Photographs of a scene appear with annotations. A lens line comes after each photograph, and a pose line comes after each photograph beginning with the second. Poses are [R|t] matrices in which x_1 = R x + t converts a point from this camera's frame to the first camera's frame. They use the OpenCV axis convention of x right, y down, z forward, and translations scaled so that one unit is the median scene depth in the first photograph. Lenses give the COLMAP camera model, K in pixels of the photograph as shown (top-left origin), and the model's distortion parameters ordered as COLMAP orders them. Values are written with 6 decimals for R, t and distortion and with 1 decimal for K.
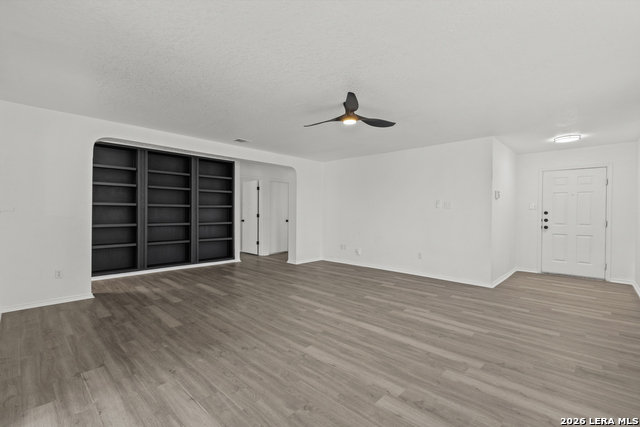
lens RADIAL K [[289.0, 0, 320.0], [0, 289.0, 213.5], [0, 0, 1]] dist [-0.001093, -0.000001]
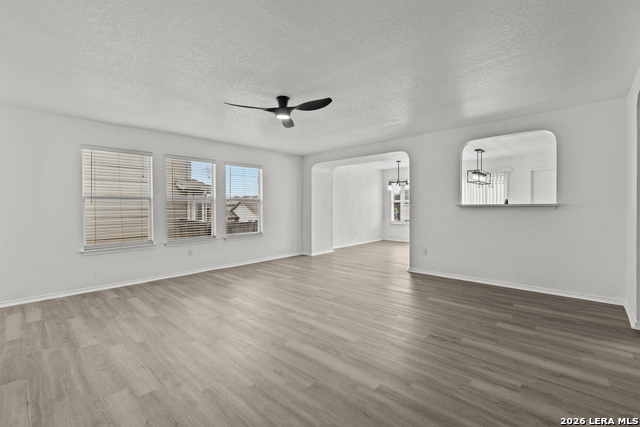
lens RADIAL K [[283.3, 0, 316.7], [0, 283.3, 209.4], [0, 0, 1]] dist [-0.000742, 0.000274]
pose [[-0.999979, -0.003319, -0.005521, -0.008728], [-0.003402, 0.999881, 0.015039, -0.008036], [0.005470, 0.015058, -0.999872, 1.889129]]
